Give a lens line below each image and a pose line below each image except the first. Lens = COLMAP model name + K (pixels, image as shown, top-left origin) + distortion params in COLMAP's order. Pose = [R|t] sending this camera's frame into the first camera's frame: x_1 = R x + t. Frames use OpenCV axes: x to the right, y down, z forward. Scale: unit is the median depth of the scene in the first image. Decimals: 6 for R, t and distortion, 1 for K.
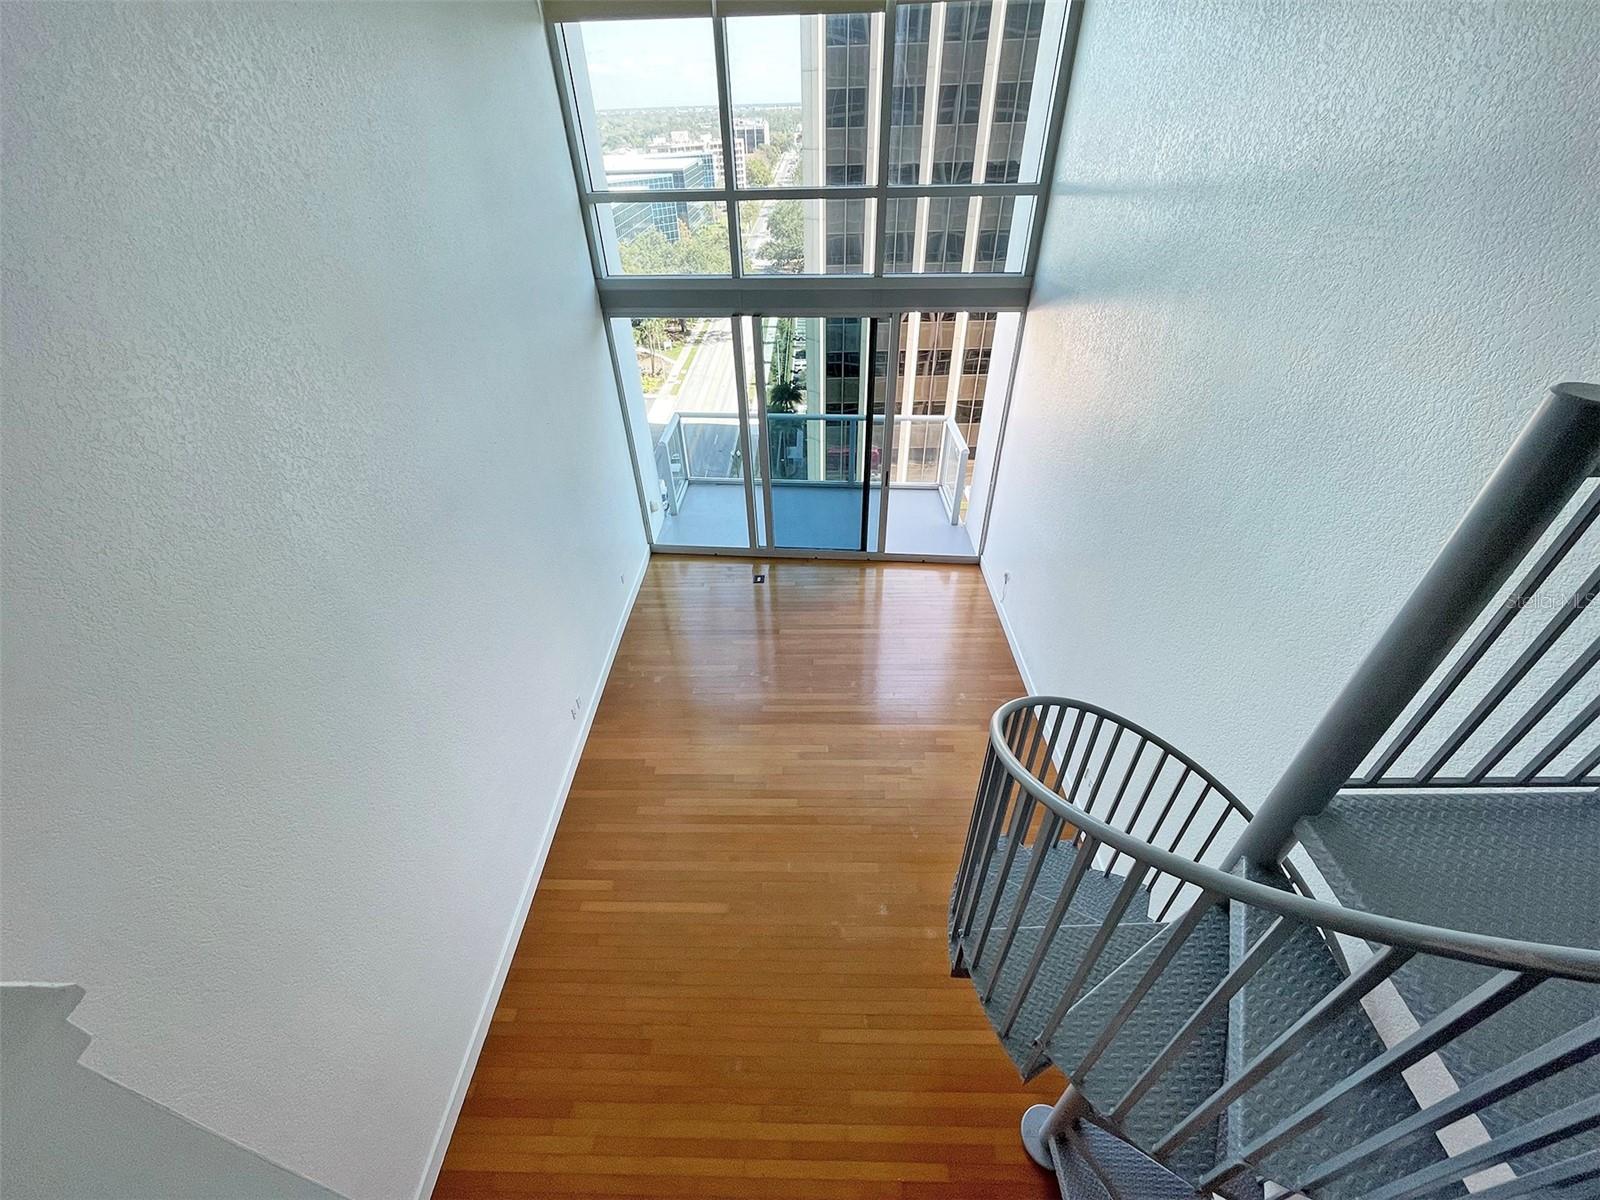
lens RADIAL K [[644.6, 0, 795.7], [0, 644.6, 590.3], [0, 0, 1]] dist [-0.002002, -0.000246]
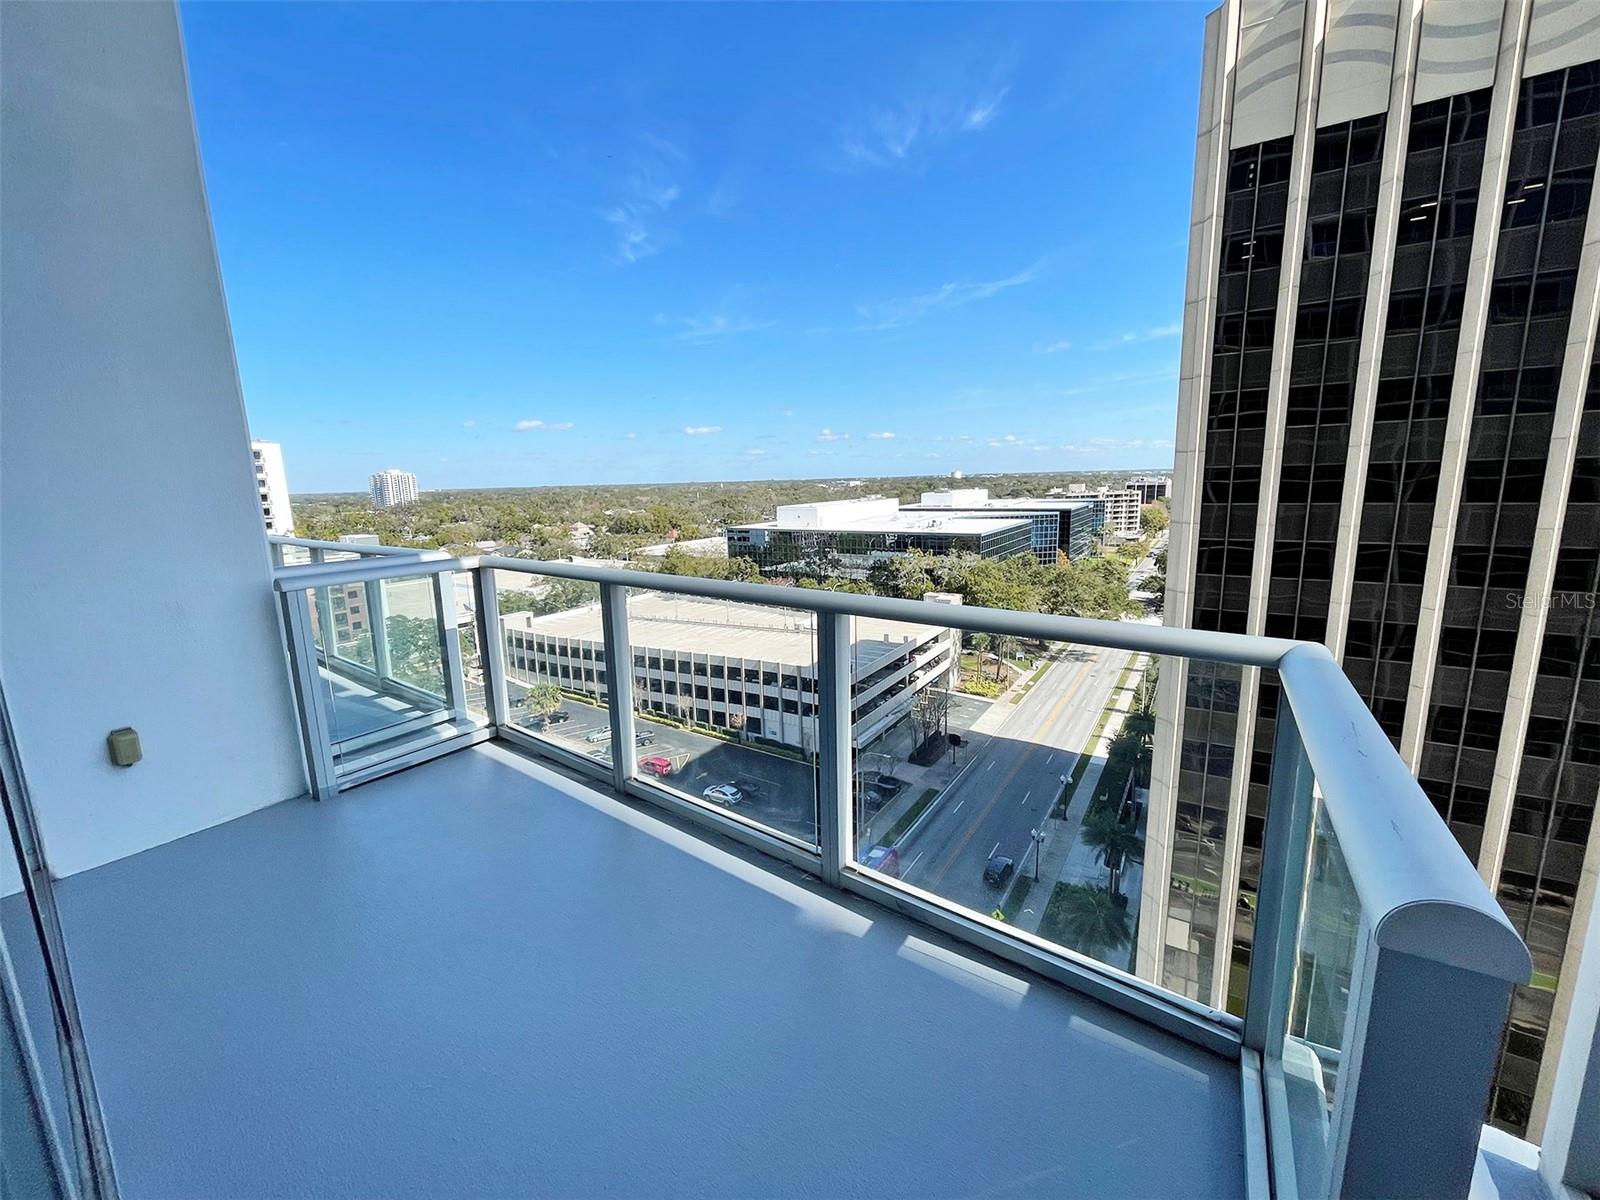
lens RADIAL K [[644.6, 0, 794.7], [0, 644.6, 597.1], [0, 0, 1]] dist [-0.002002, -0.000246]
pose [[0.846490, 0.102592, -0.522427, 0.231433], [-0.320281, 0.881972, -0.345754, -0.180511], [0.425294, 0.460001, 0.779438, 0.833563]]
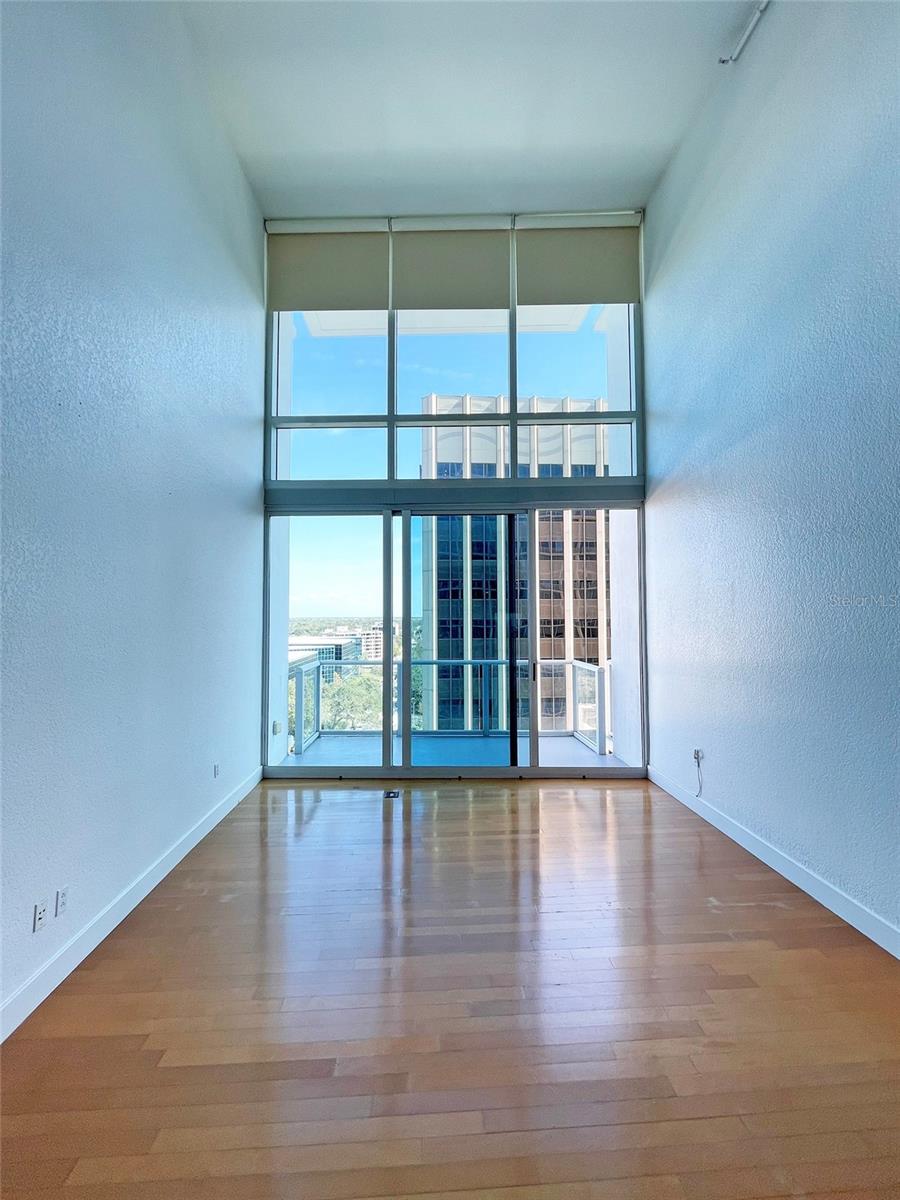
lens RADIAL K [[483.4, 0, 456.5], [0, 483.4, 595.4], [0, 0, 1]] dist [-0.002002, -0.000246]
pose [[0.996121, 0.025775, 0.084129, -0.031853], [0.034045, 0.768761, -0.638629, 0.170043], [-0.081136, 0.639016, 0.764902, 0.346506]]
